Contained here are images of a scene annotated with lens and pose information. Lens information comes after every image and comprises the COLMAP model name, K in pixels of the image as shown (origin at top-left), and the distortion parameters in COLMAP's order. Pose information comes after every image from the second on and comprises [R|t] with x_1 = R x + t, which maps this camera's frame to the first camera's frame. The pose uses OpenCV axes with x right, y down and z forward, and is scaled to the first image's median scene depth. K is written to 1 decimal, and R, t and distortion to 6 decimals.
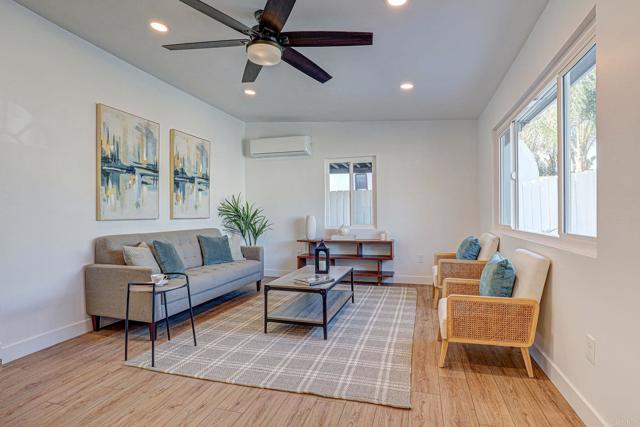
lens RADIAL K [[315.3, 0, 335.7], [0, 315.3, 217.7], [0, 0, 1]] dist [-0.047015, 0.008051]
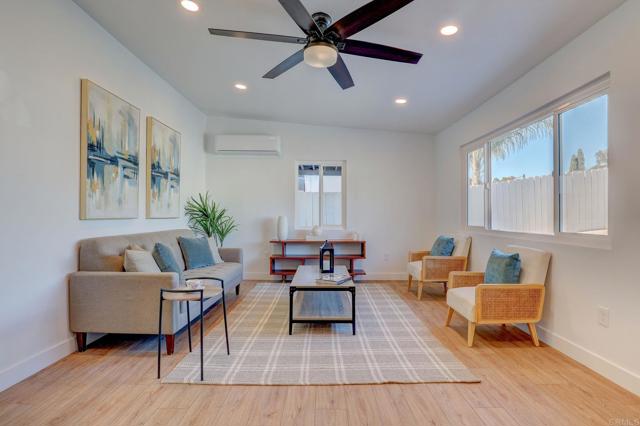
lens RADIAL K [[315.3, 0, 325.6], [0, 315.3, 219.4], [0, 0, 1]] dist [-0.047015, 0.008051]
pose [[0.961591, 0.008930, 0.274340, -0.347359], [-0.009397, 0.999956, 0.000391, 0.002275], [-0.274325, -0.002954, 0.961633, 0.015271]]
